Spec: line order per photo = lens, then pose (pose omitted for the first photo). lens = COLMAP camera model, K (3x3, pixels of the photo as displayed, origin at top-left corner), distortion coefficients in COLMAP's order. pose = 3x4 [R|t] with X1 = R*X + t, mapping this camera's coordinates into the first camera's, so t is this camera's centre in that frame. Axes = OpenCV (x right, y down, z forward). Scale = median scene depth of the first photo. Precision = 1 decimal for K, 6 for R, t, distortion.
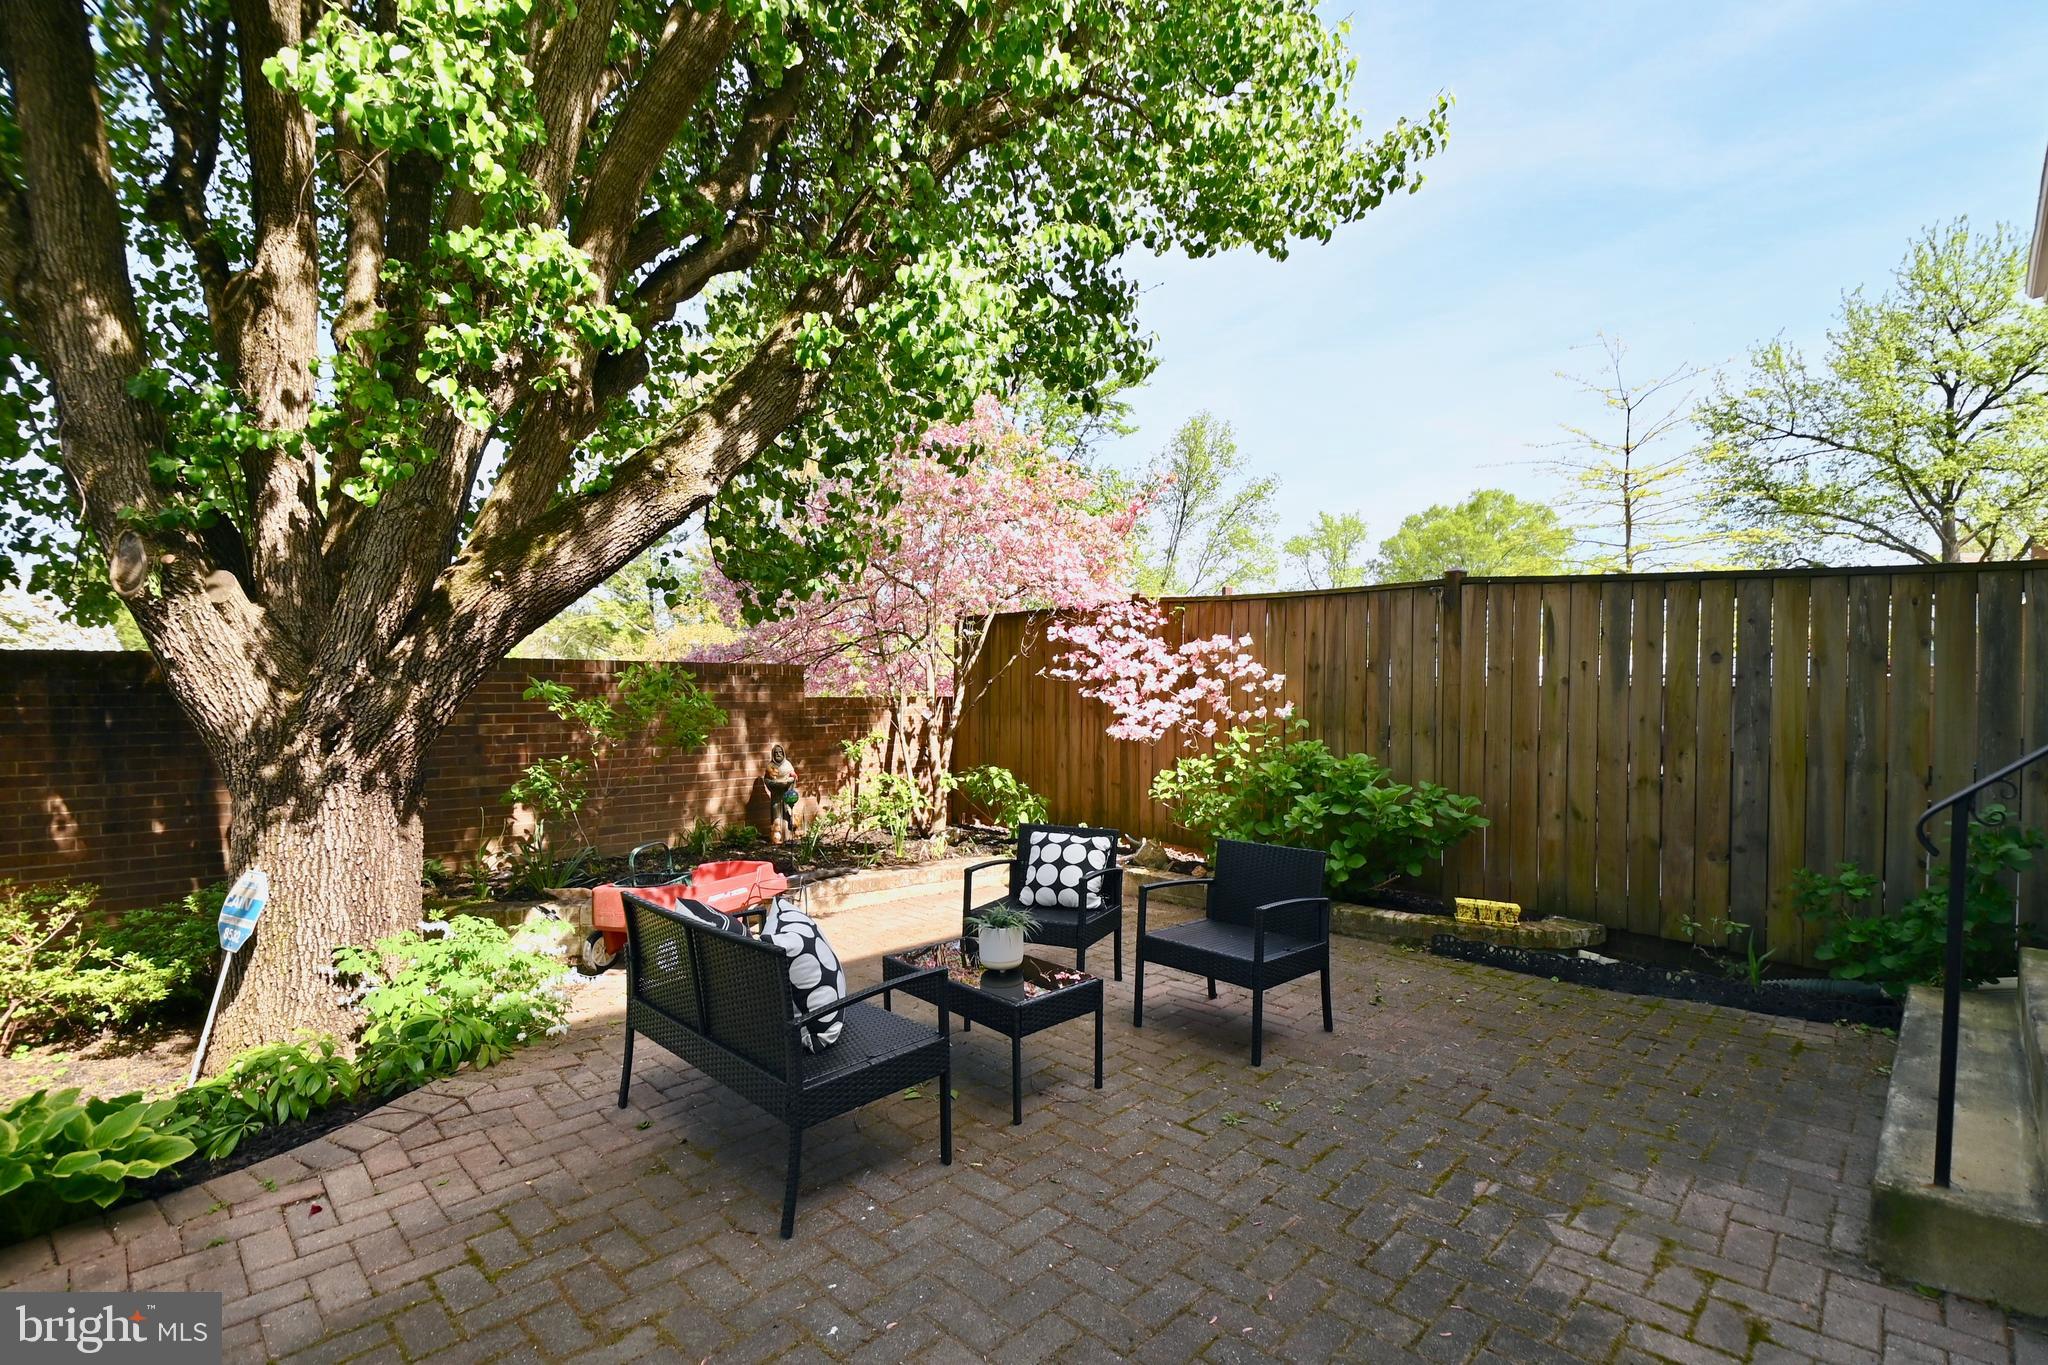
lens RADIAL K [[907.8, 0, 1041.9], [0, 907.8, 713.7], [0, 0, 1]] dist [0.010994, -0.022029]
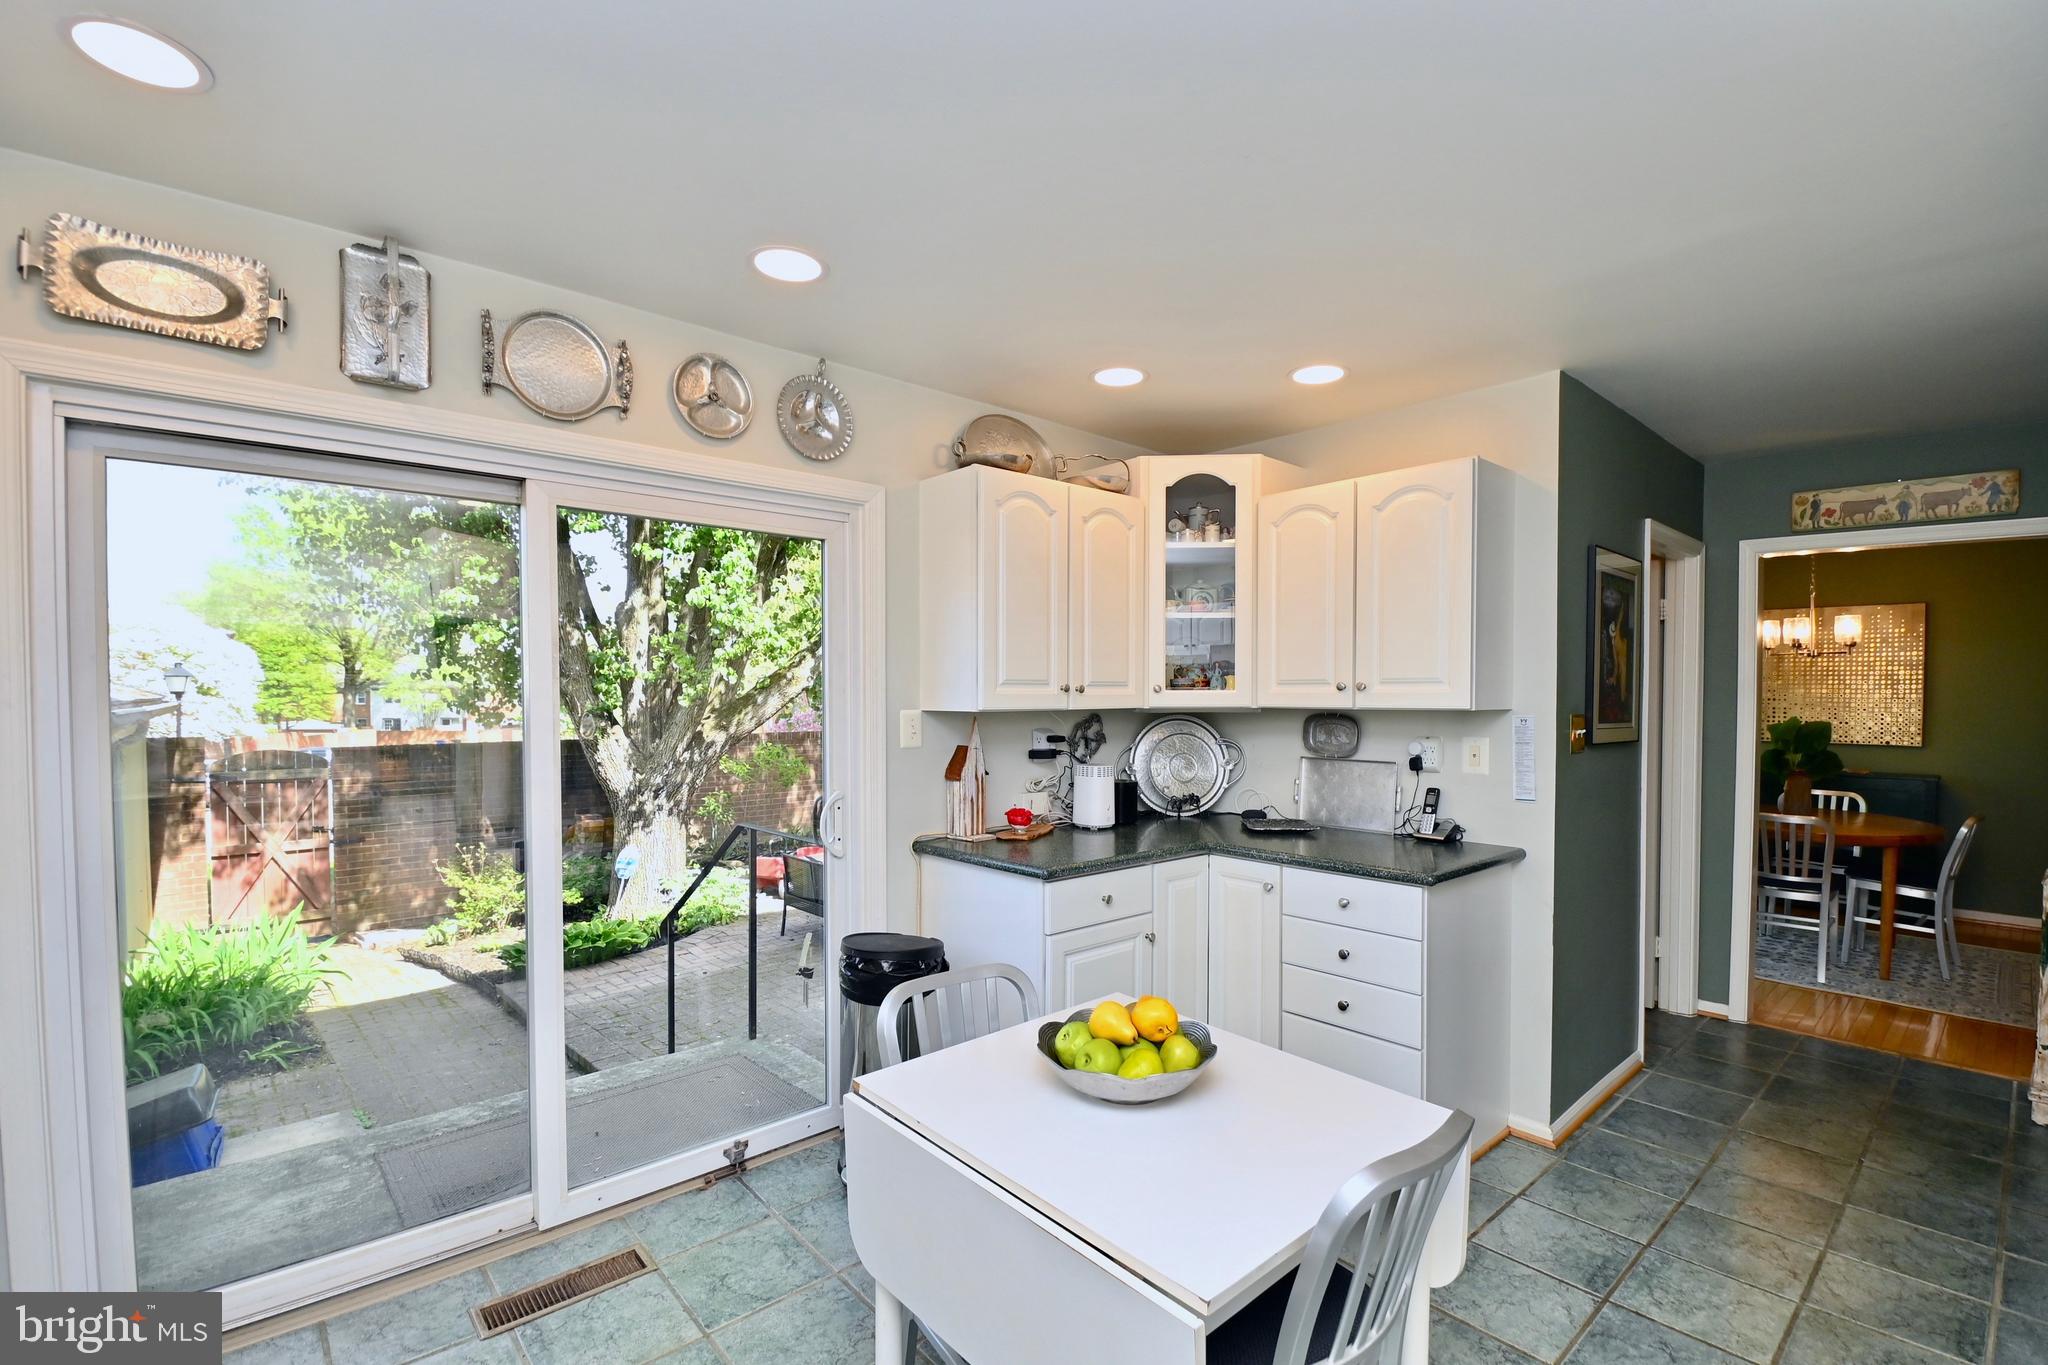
lens RADIAL K [[907.8, 0, 1041.9], [0, 907.8, 713.7], [0, 0, 1]] dist [0.010994, -0.022029]
pose [[0.998658, 0.008442, -0.051102, 0.373993], [-0.009205, 0.999849, -0.014711, -0.160399], [0.050970, 0.015161, 0.998585, -1.384332]]
